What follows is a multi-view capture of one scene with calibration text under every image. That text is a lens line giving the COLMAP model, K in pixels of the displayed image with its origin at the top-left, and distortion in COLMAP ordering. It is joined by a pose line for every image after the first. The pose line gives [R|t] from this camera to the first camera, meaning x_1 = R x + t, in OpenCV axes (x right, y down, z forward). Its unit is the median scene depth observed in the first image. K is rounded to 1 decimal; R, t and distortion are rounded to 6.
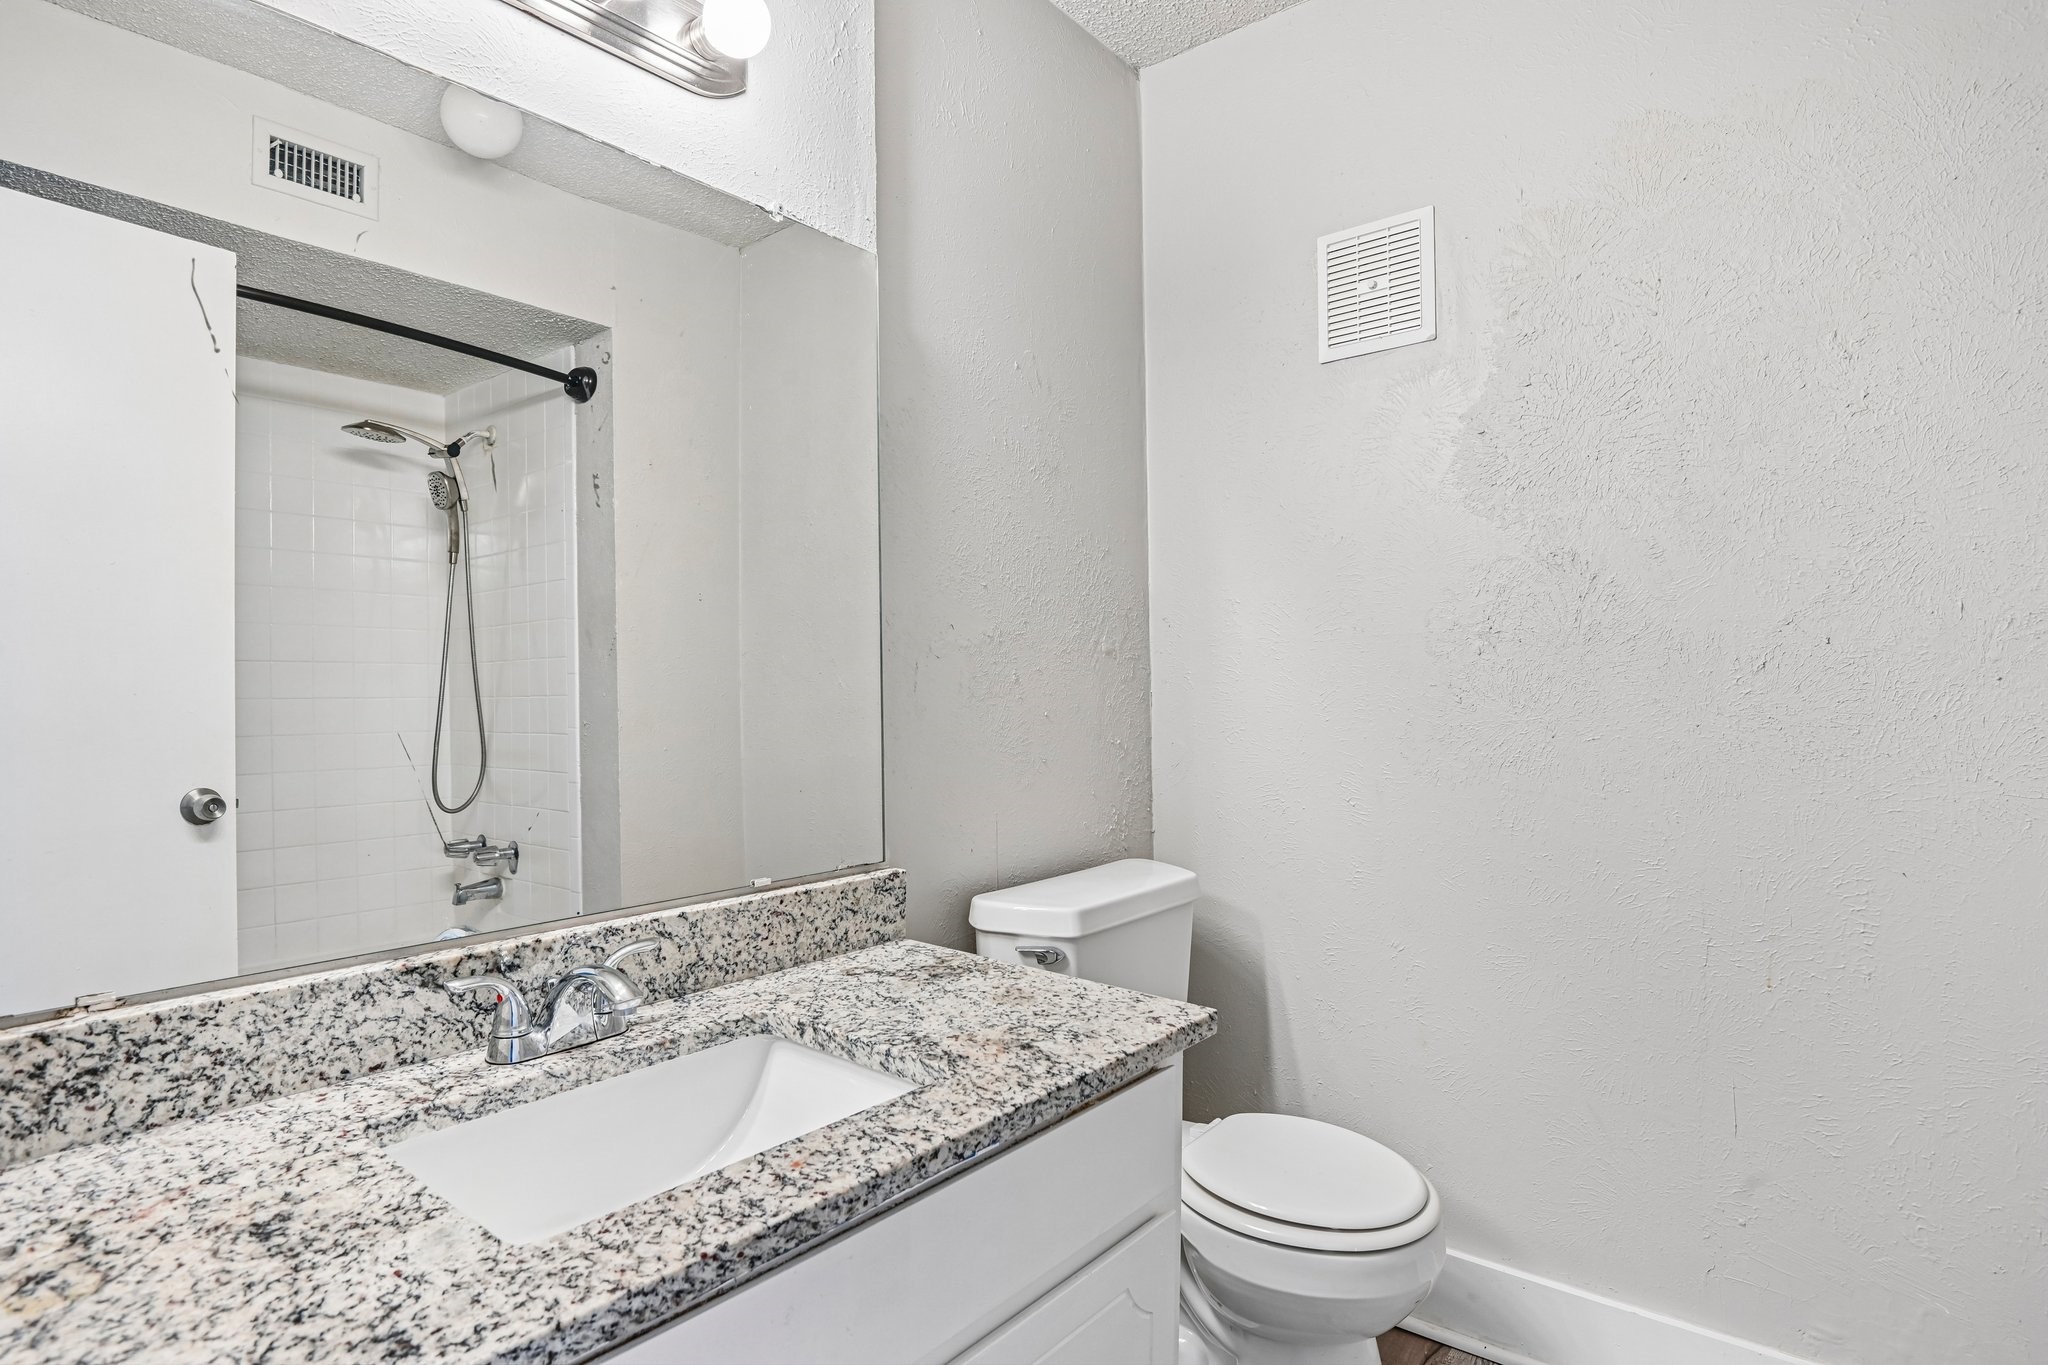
lens RADIAL K [[1057.1, 0, 1054.6], [0, 1057.1, 670.1], [0, 0, 1]] dist [-0.015512, -0.006738]
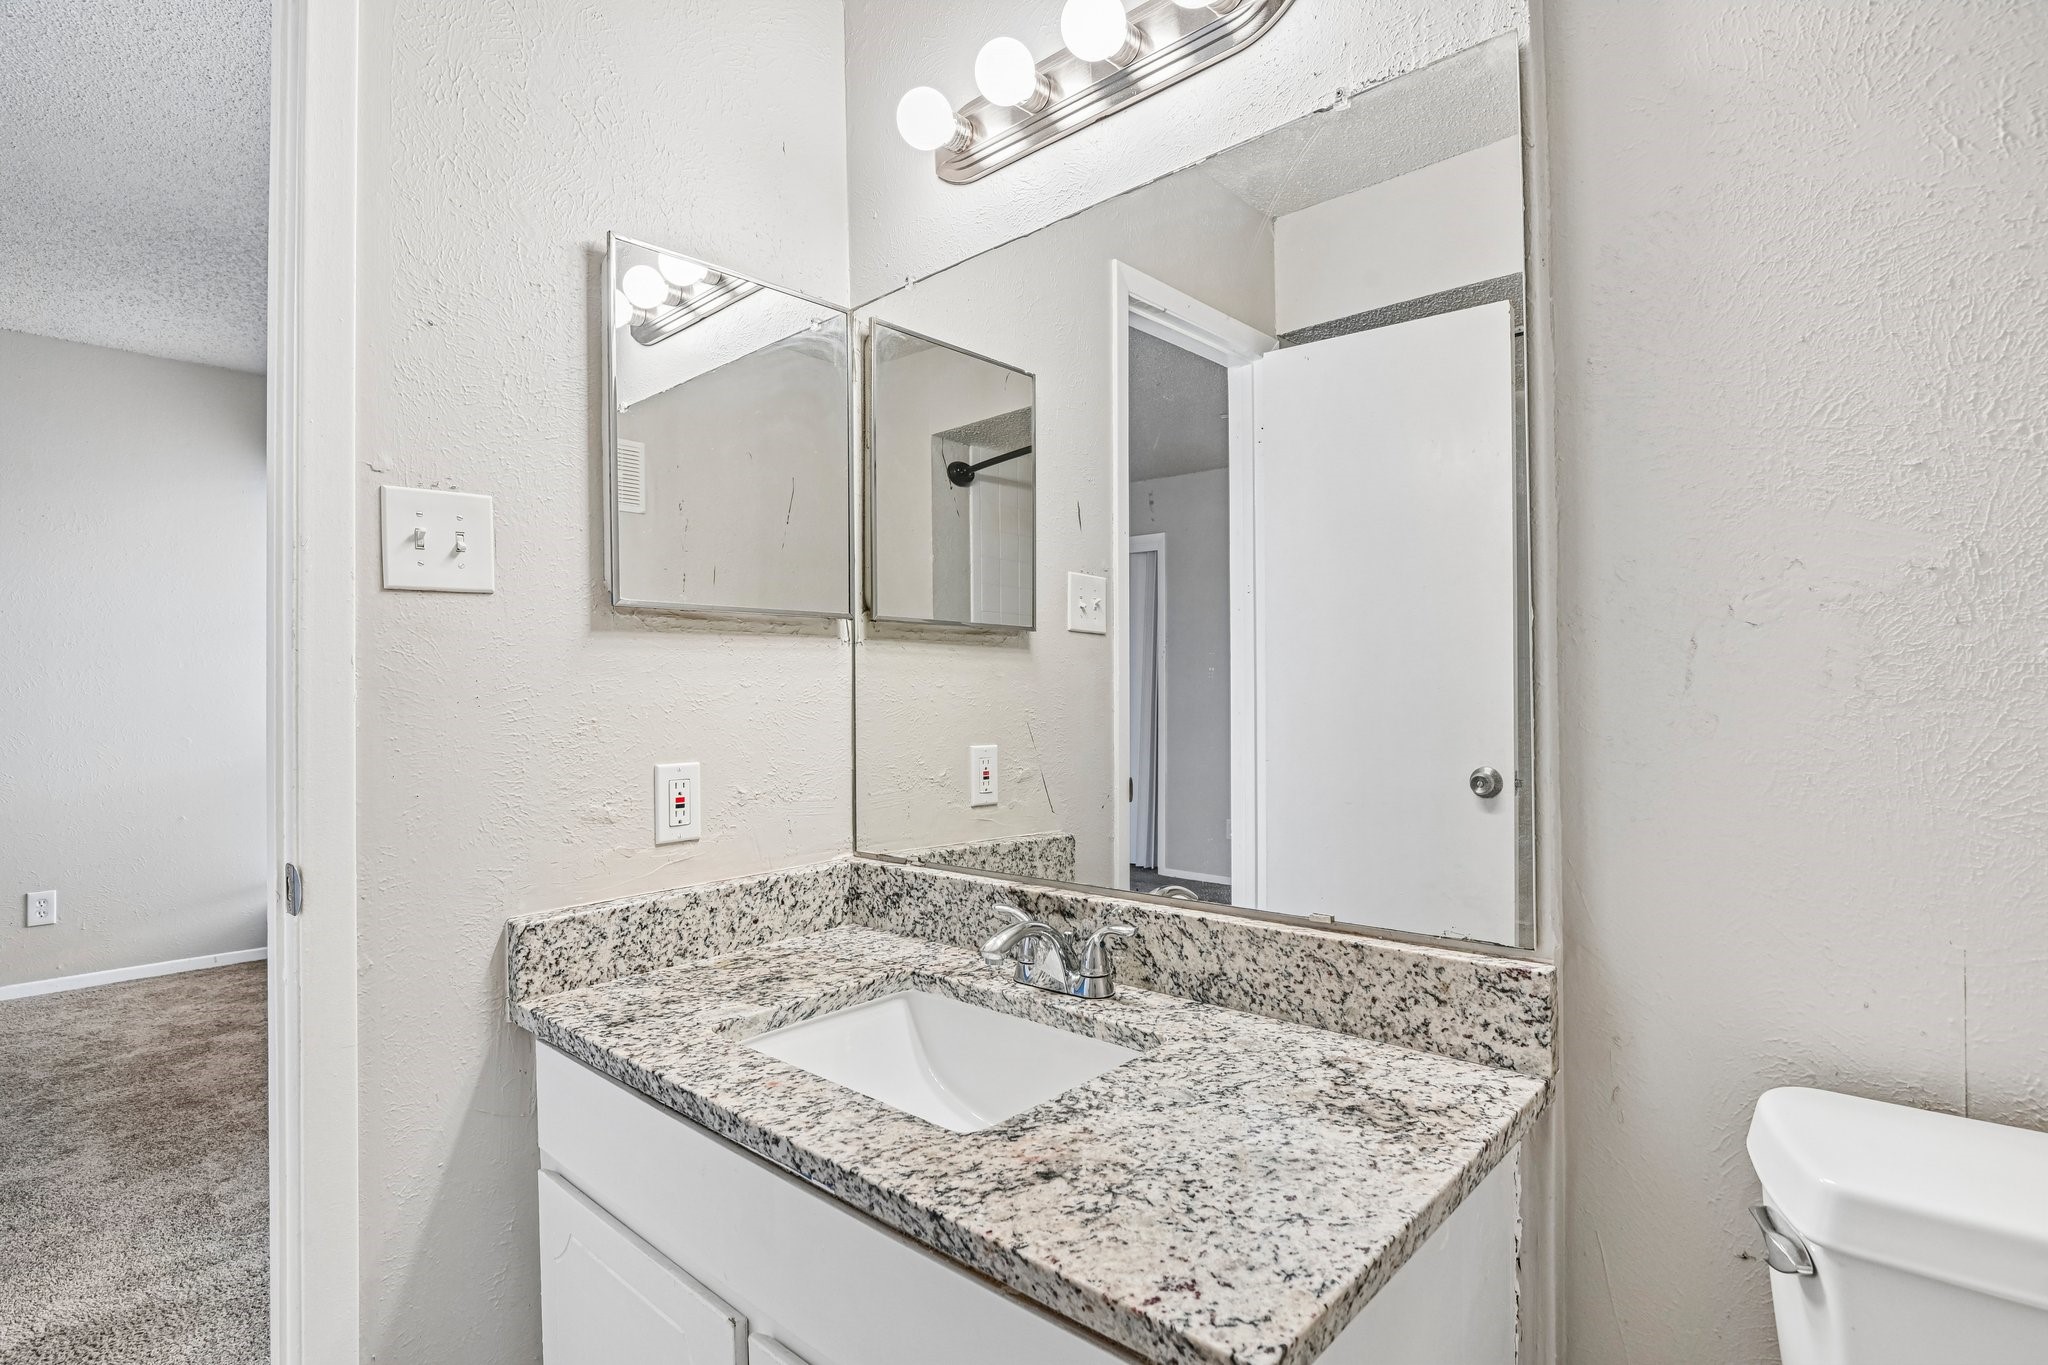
lens RADIAL K [[1048.1, 0, 1054.6], [0, 1048.1, 669.2], [0, 0, 1]] dist [-0.010848, -0.003669]
pose [[-0.072432, -0.010009, -0.997323, 0.721691], [0.033845, 0.999349, -0.012487, 0.007956], [0.996799, -0.034659, -0.072046, 1.080358]]
